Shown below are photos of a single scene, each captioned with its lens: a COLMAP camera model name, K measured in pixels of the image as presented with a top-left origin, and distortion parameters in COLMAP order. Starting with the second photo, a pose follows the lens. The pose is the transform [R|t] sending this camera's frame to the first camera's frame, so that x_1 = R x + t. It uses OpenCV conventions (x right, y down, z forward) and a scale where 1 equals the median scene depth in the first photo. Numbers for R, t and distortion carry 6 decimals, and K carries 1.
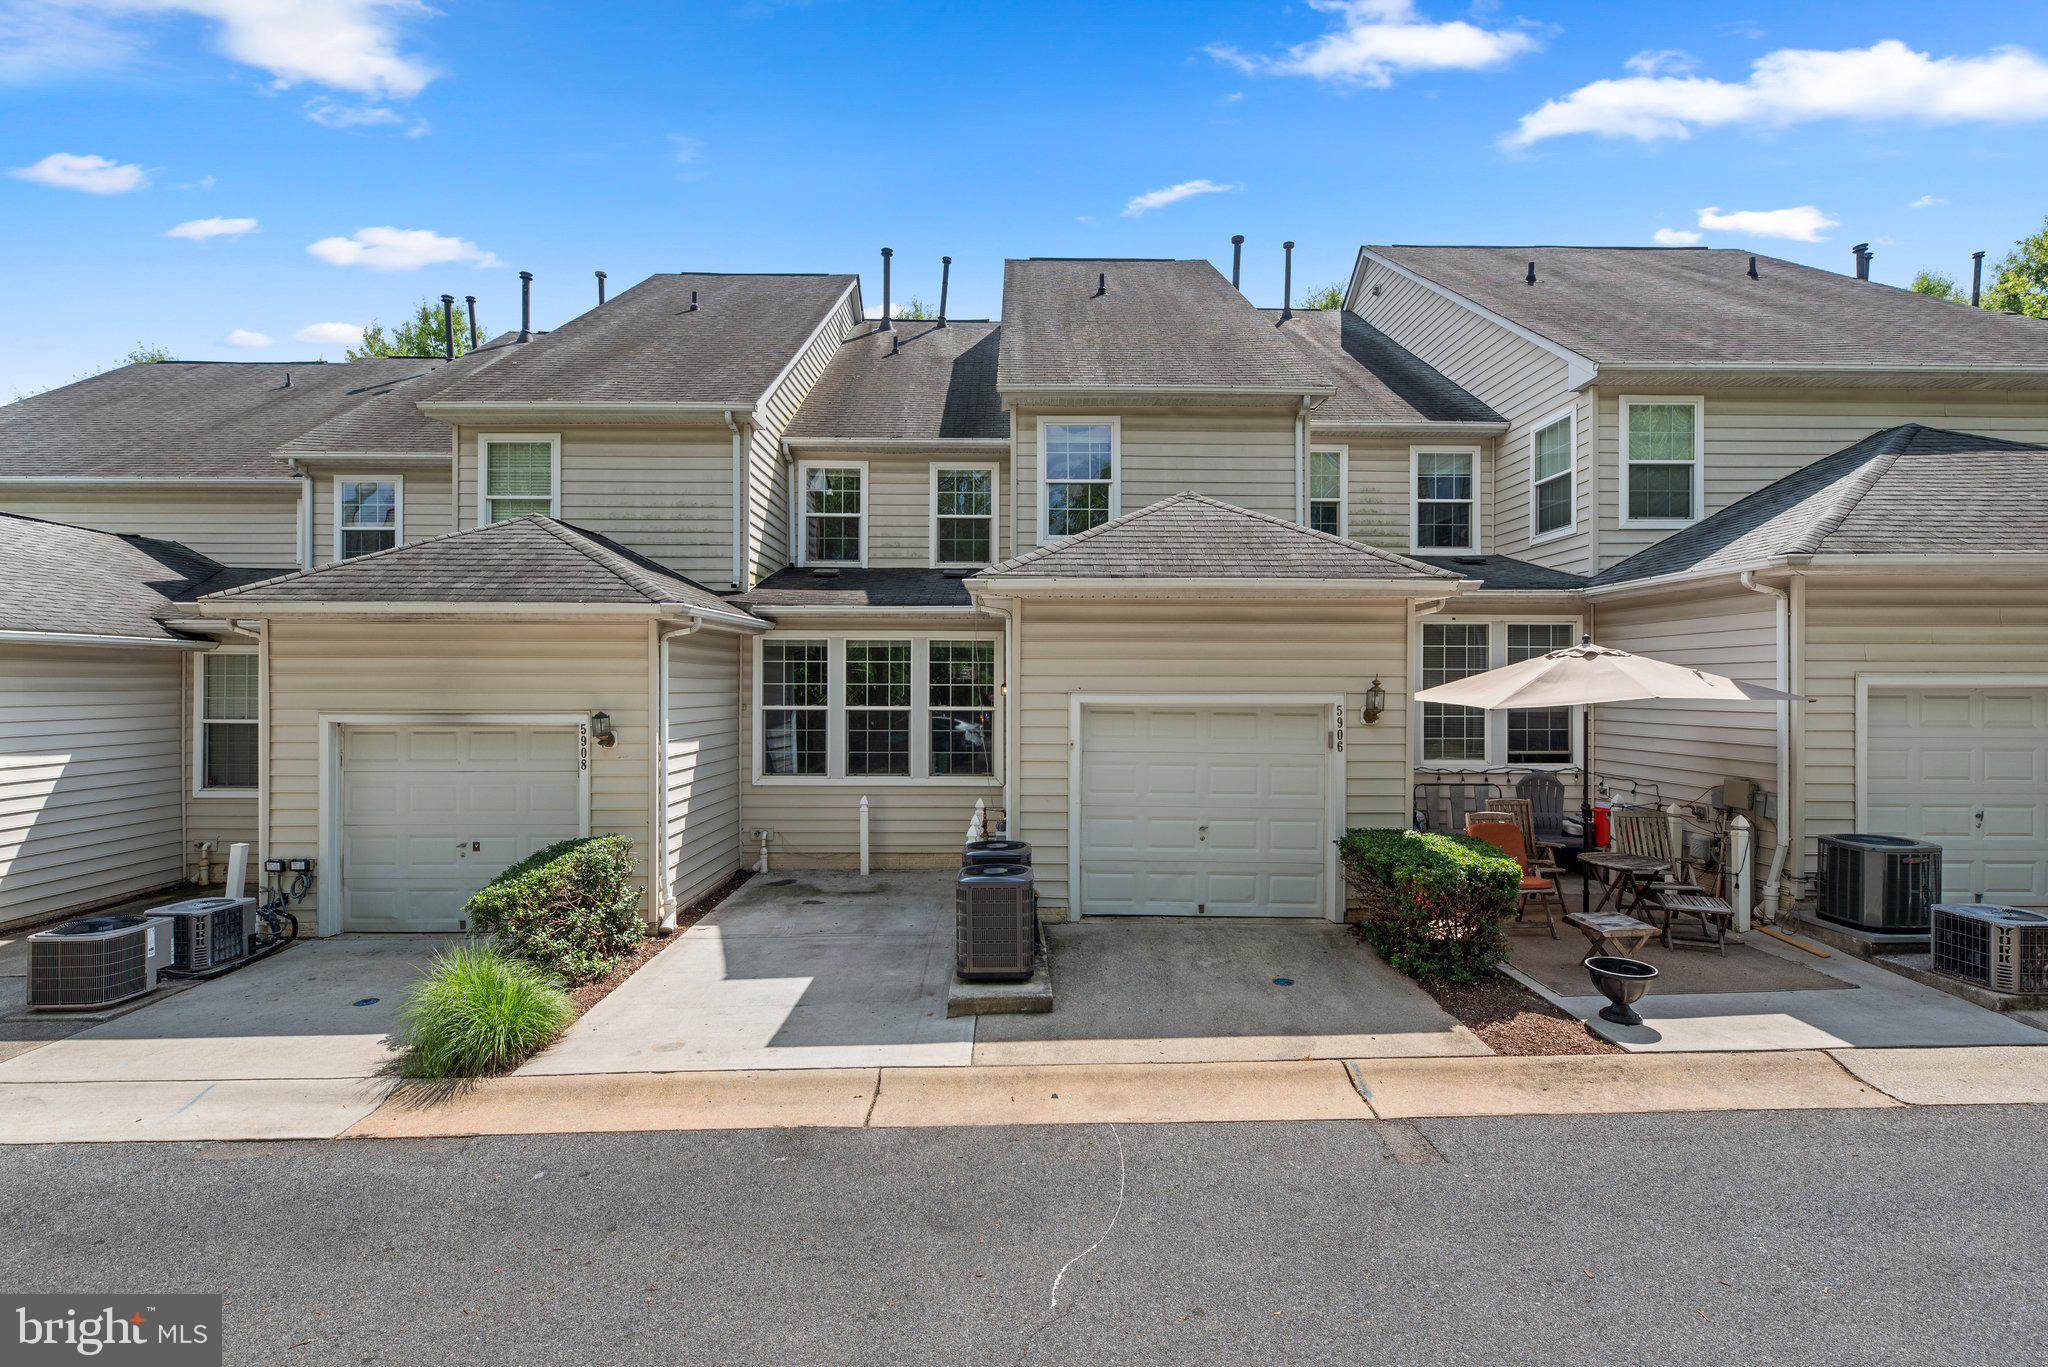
lens RADIAL K [[909.9, 0, 1037.9], [0, 909.9, 684.6], [0, 0, 1]] dist [0.000009, -0.000261]
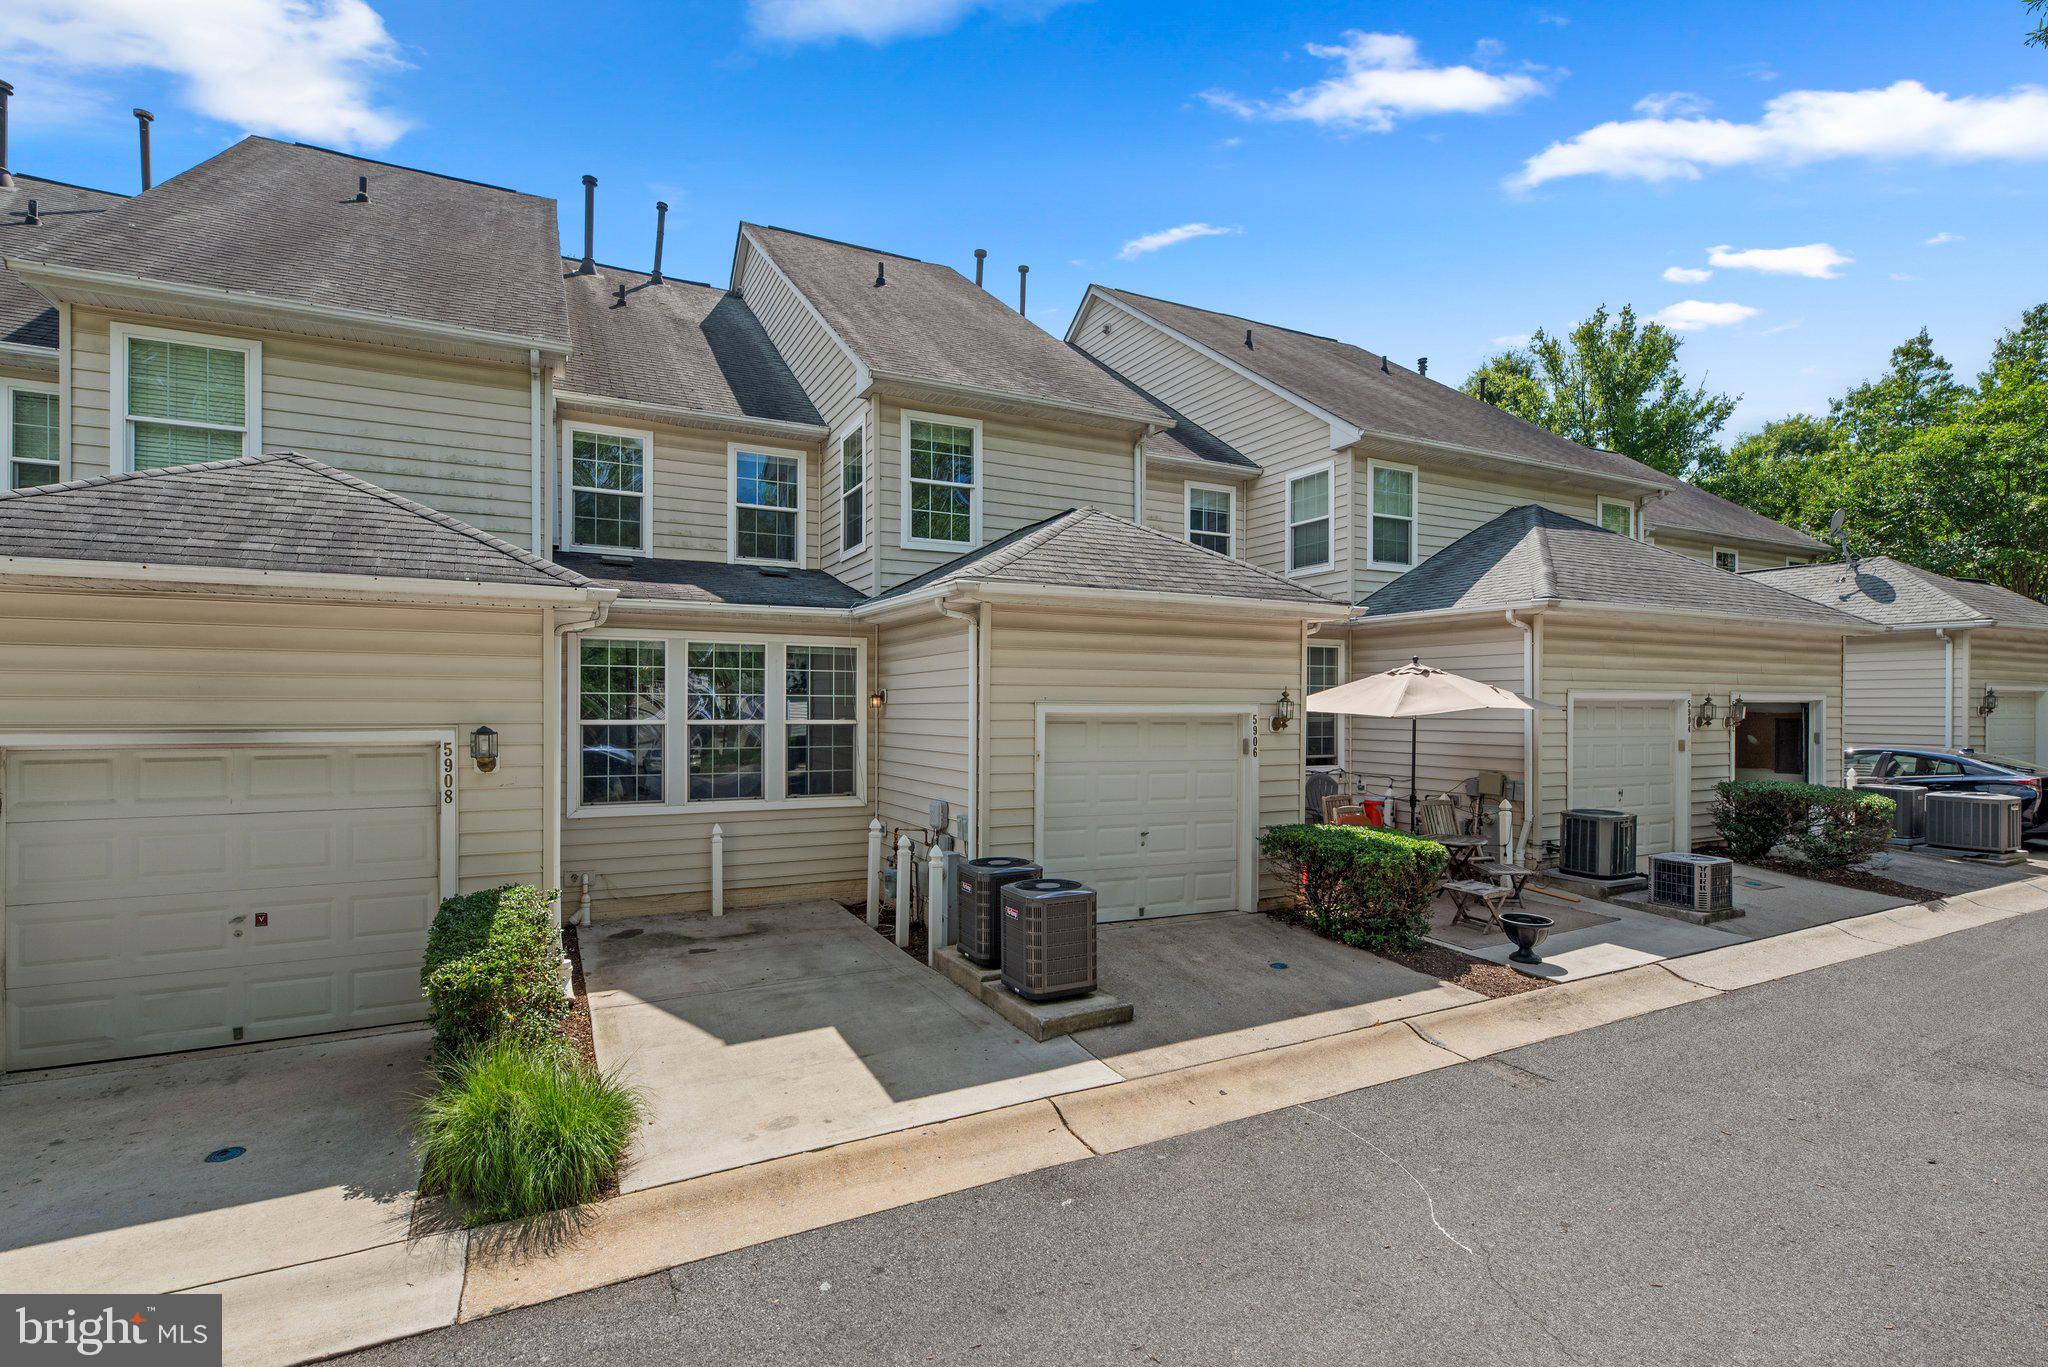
lens RADIAL K [[909.9, 0, 1181.7], [0, 909.9, 702.5], [0, 0, 1]] dist [0.000009, -0.000261]
pose [[0.901150, 0.001263, 0.433505, -0.224123], [-0.002768, 0.999992, 0.002838, 0.005053], [-0.433498, -0.003758, 0.901147, 0.047547]]
